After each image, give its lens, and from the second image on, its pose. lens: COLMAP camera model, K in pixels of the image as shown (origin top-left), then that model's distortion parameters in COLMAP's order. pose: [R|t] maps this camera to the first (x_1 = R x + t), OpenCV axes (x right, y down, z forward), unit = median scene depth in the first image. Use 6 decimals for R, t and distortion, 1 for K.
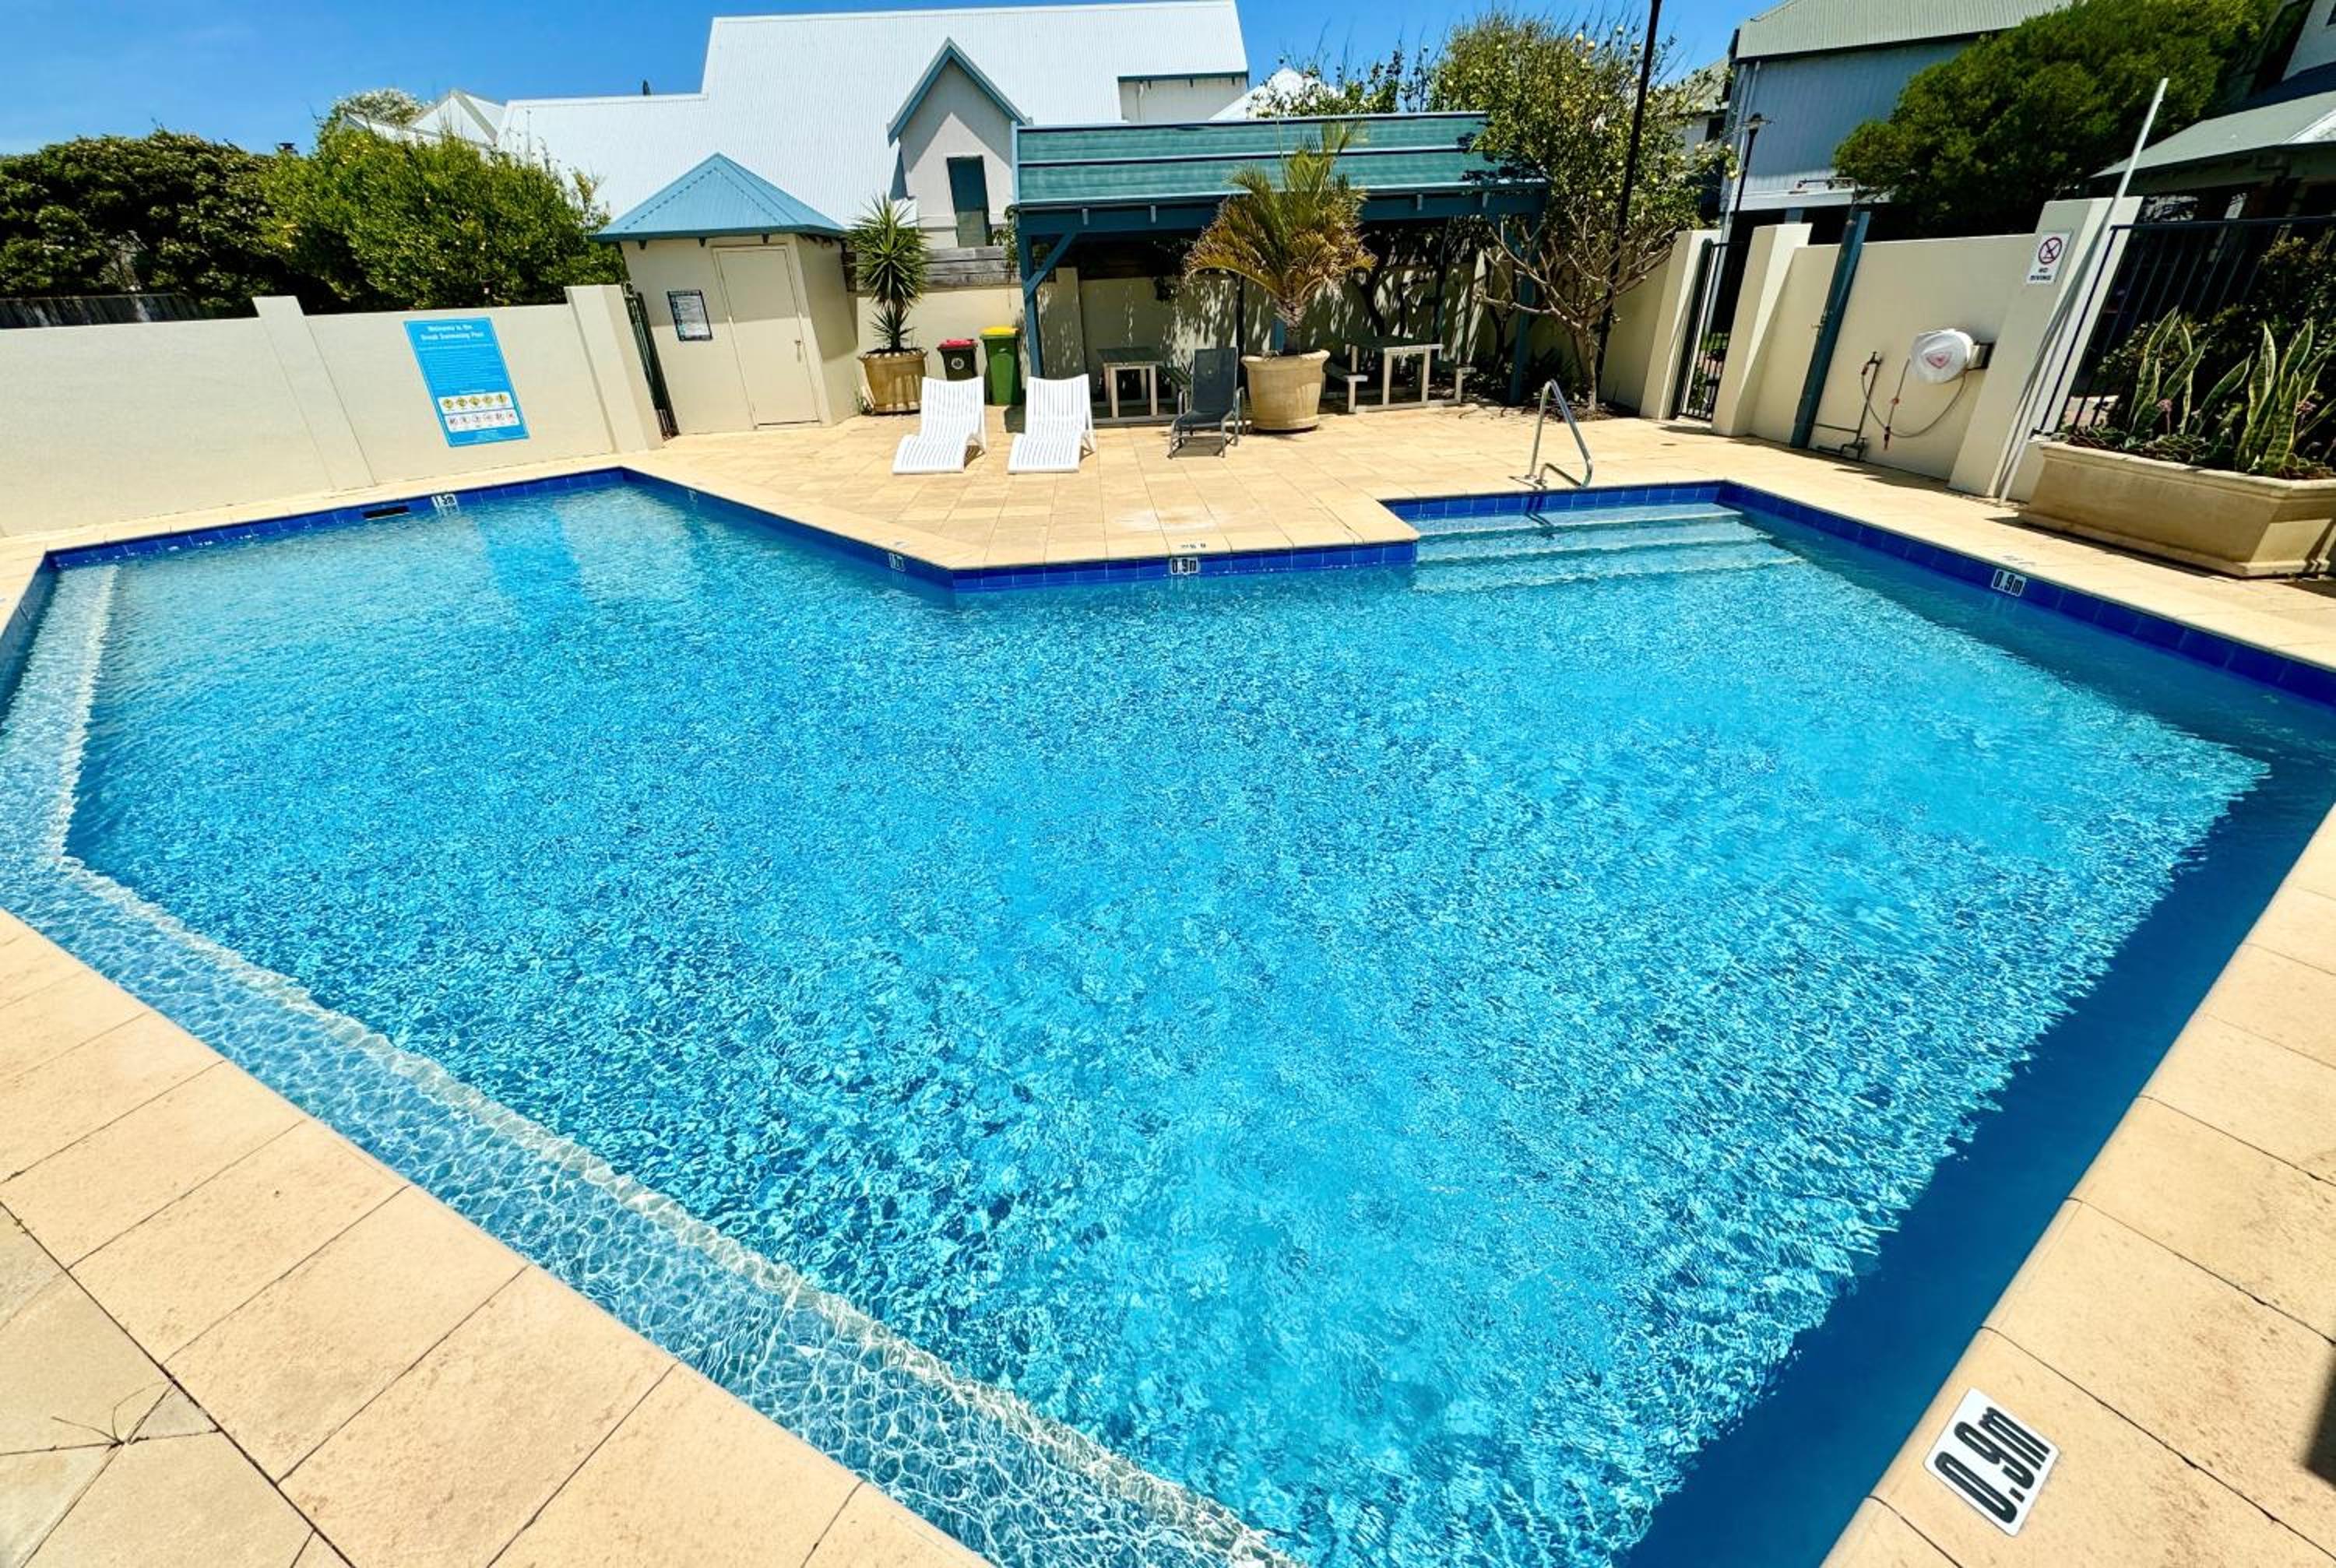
lens RADIAL K [[931.4, 0, 1168.0], [0, 931.4, 784.0], [0, 0, 1]] dist [-0.002340, -0.000348]
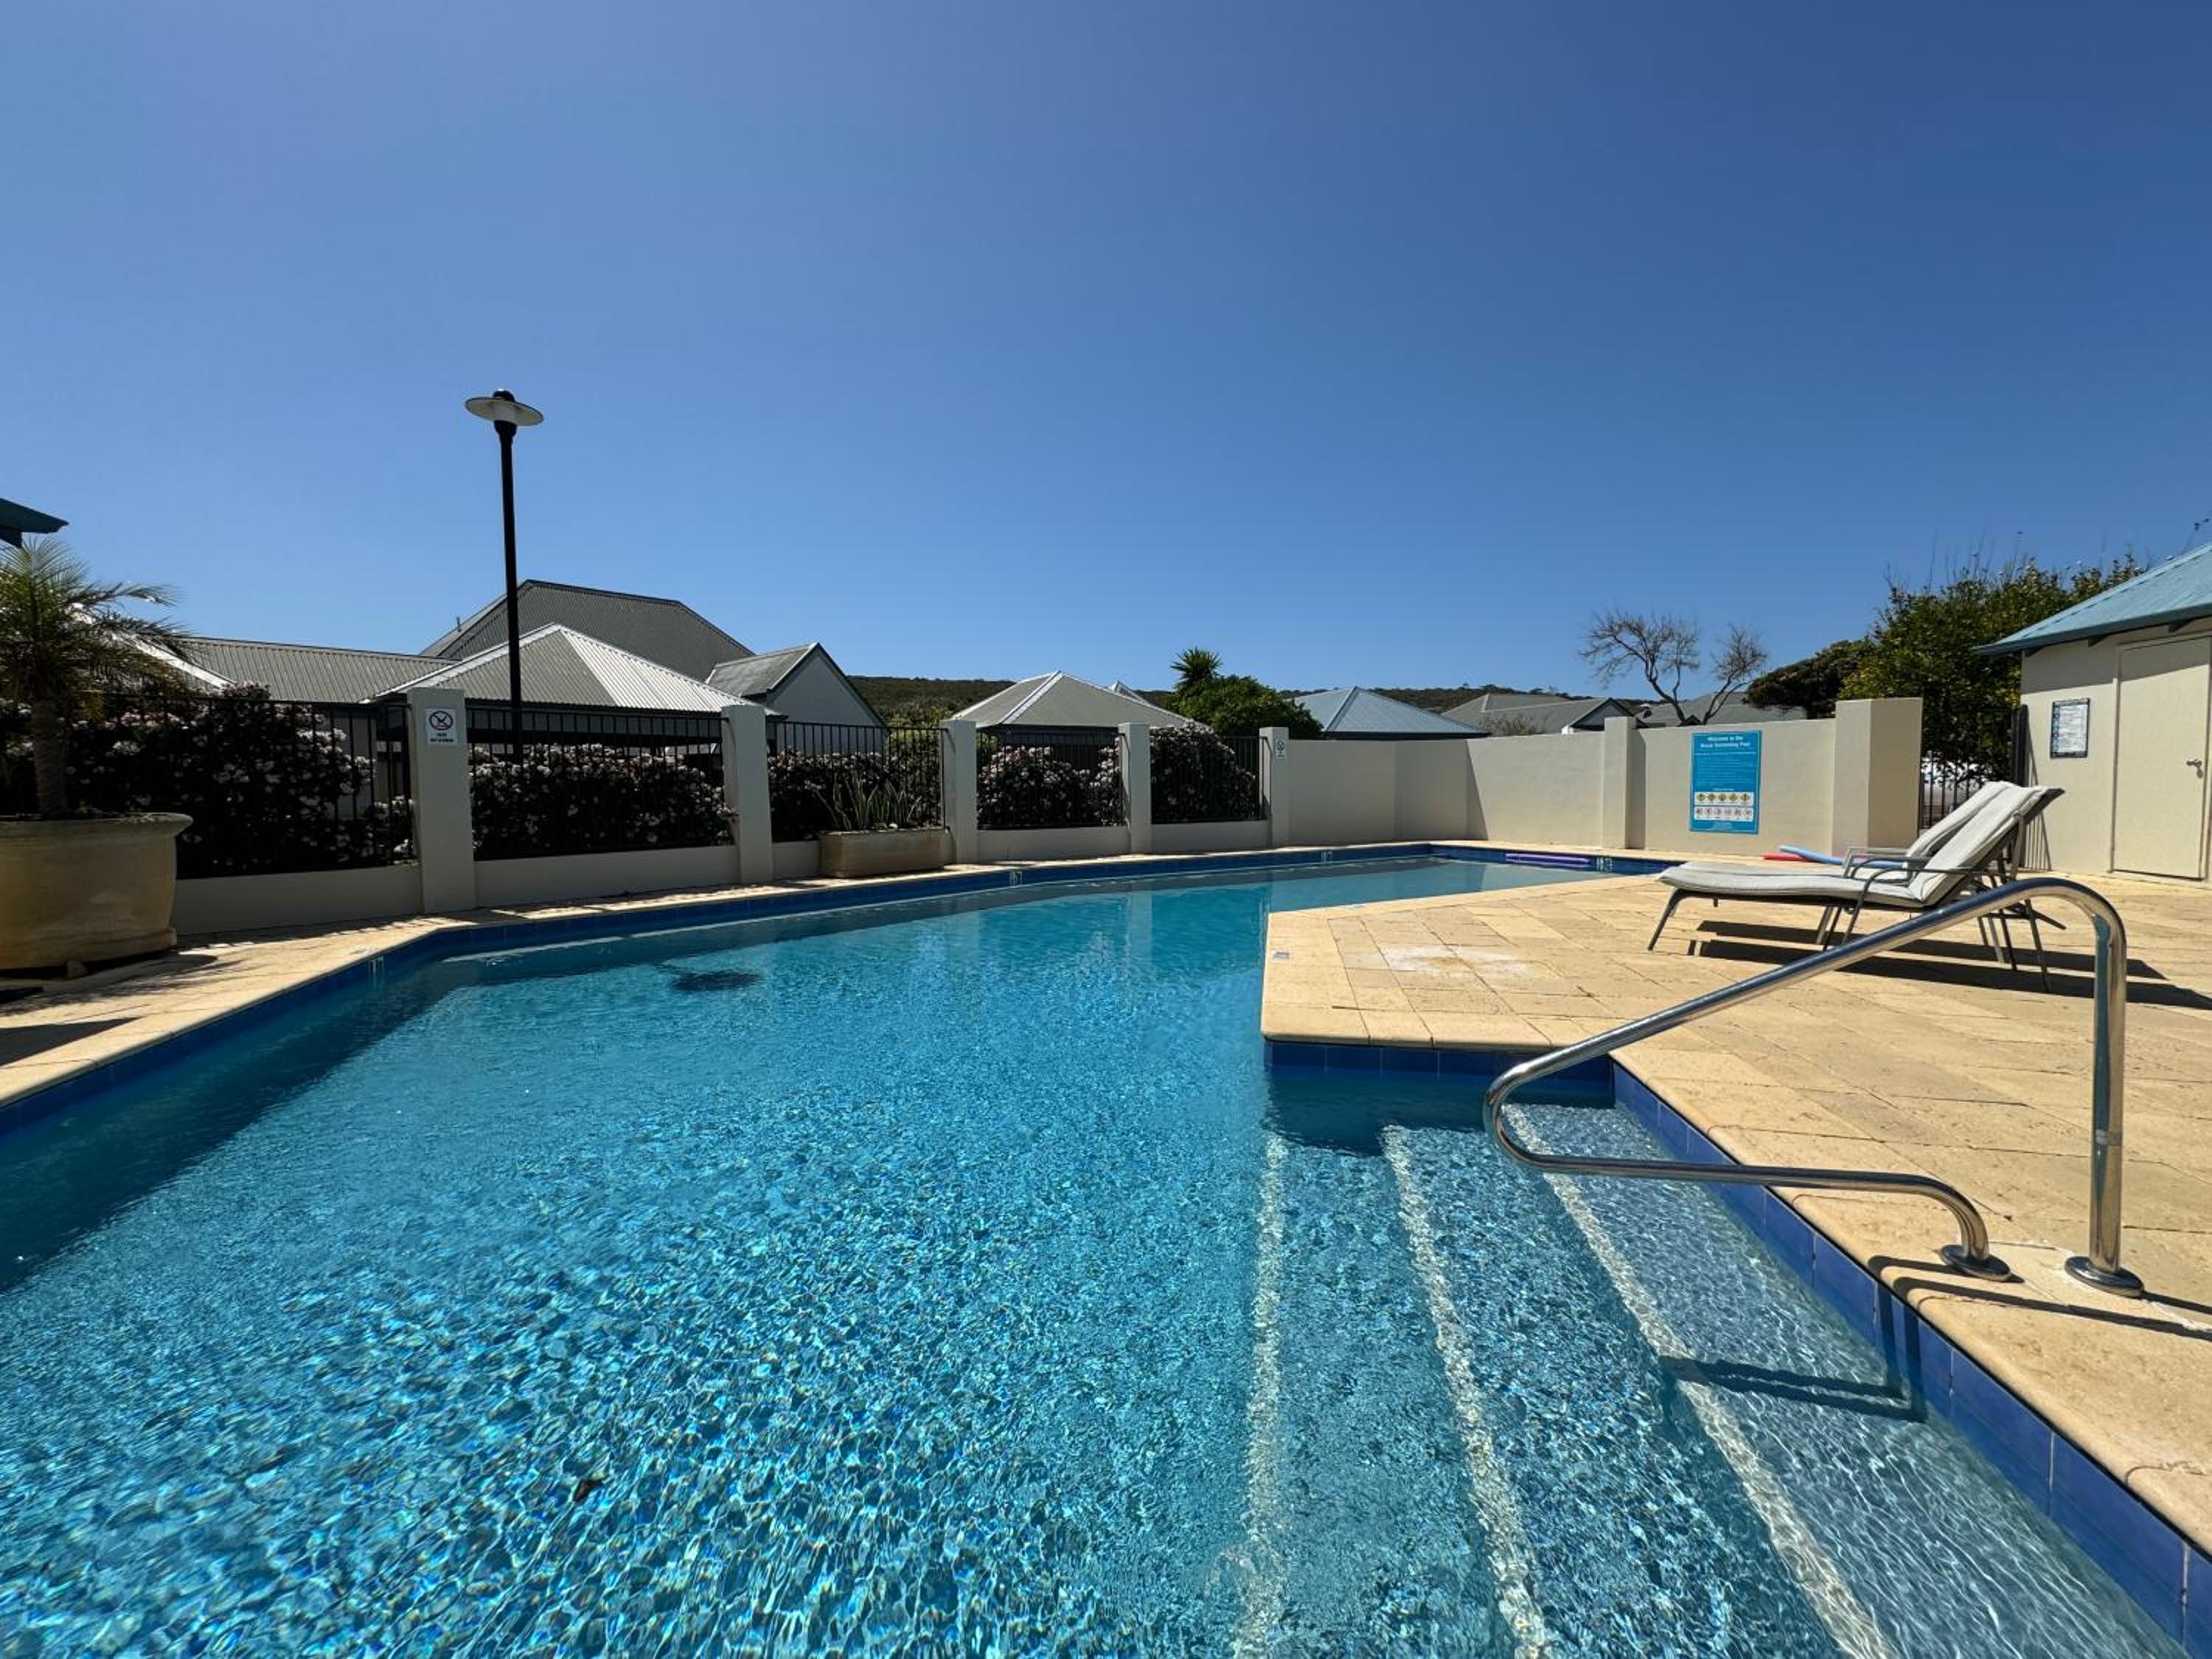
lens RADIAL K [[886.8, 0, 1108.0], [0, 886.8, 825.6], [0, 0, 1]] dist [0.008377, -0.000009]
pose [[-0.261031, 0.091011, -0.961031, 0.481407], [-0.442746, 0.873373, 0.202966, -0.269329], [0.857810, 0.478473, -0.187683, 0.575818]]
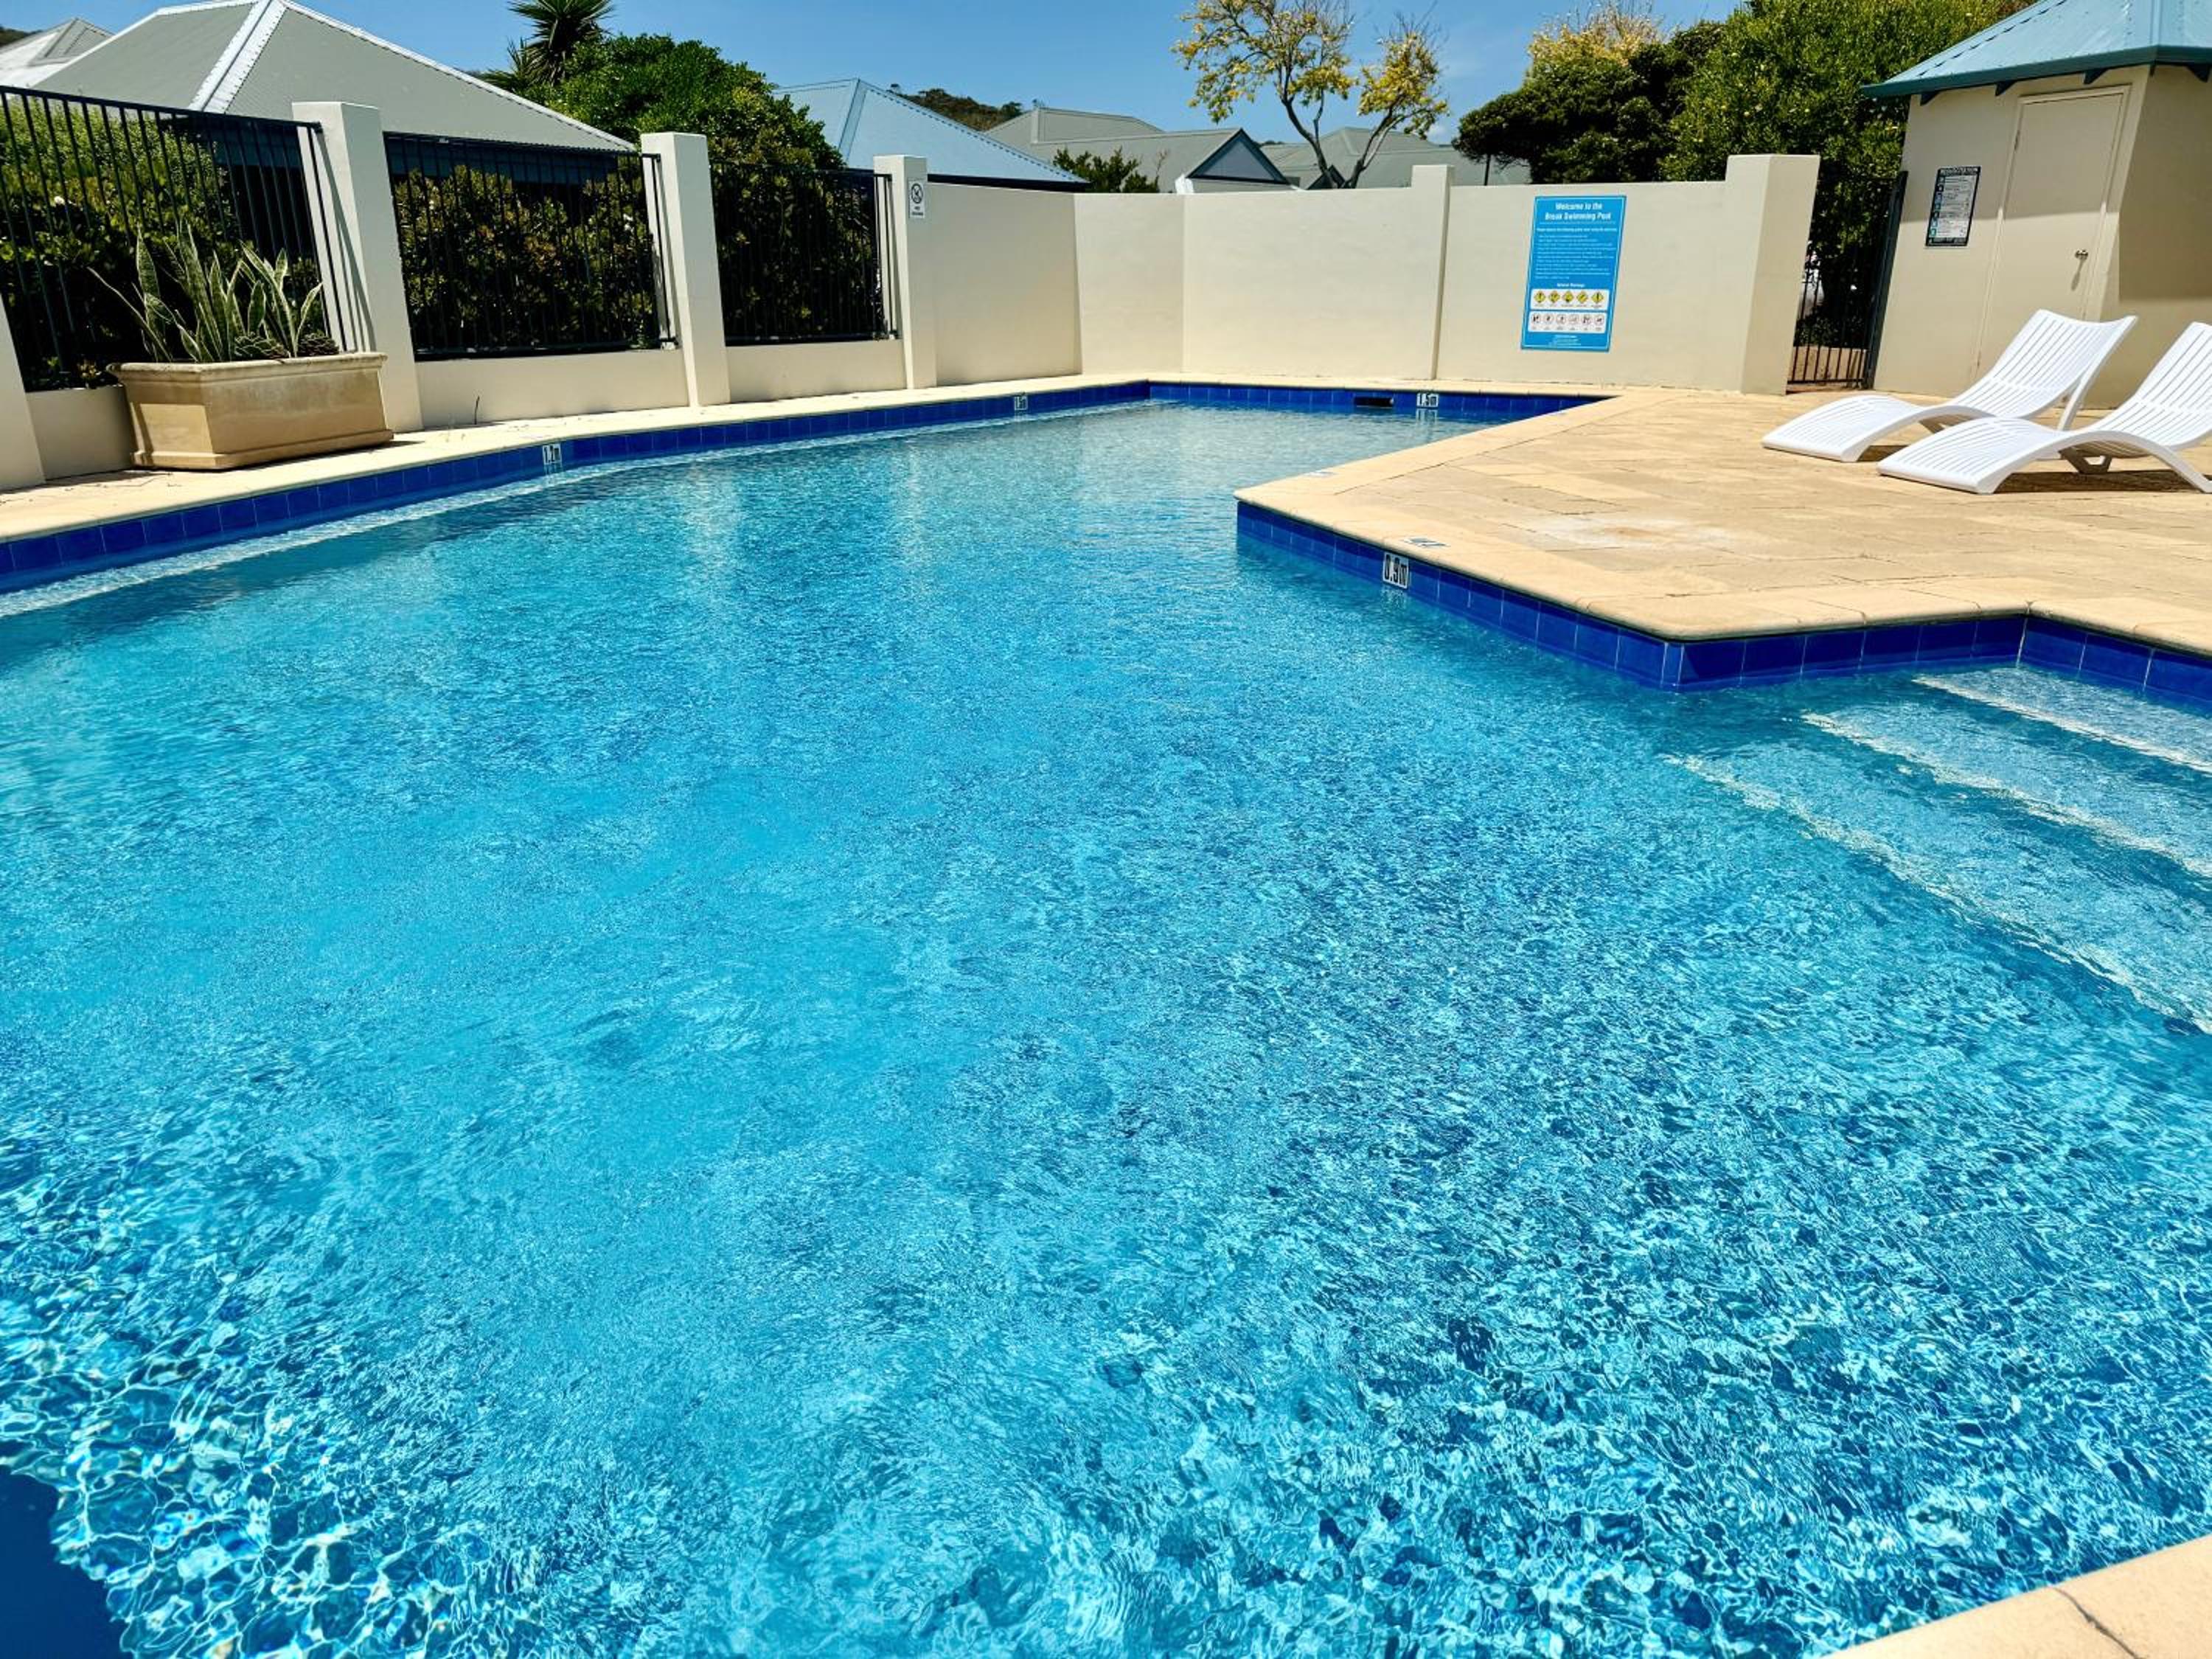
lens RADIAL K [[1583.5, 0, 1106.0], [0, 1583.5, 829.5], [0, 0, 1]] dist [0.003274, 0.000681]
pose [[0.249465, 0.362243, -0.898080, 0.503372], [-0.475023, 0.853933, 0.212487, -0.128927], [0.843872, 0.373601, 0.385100, 0.327359]]
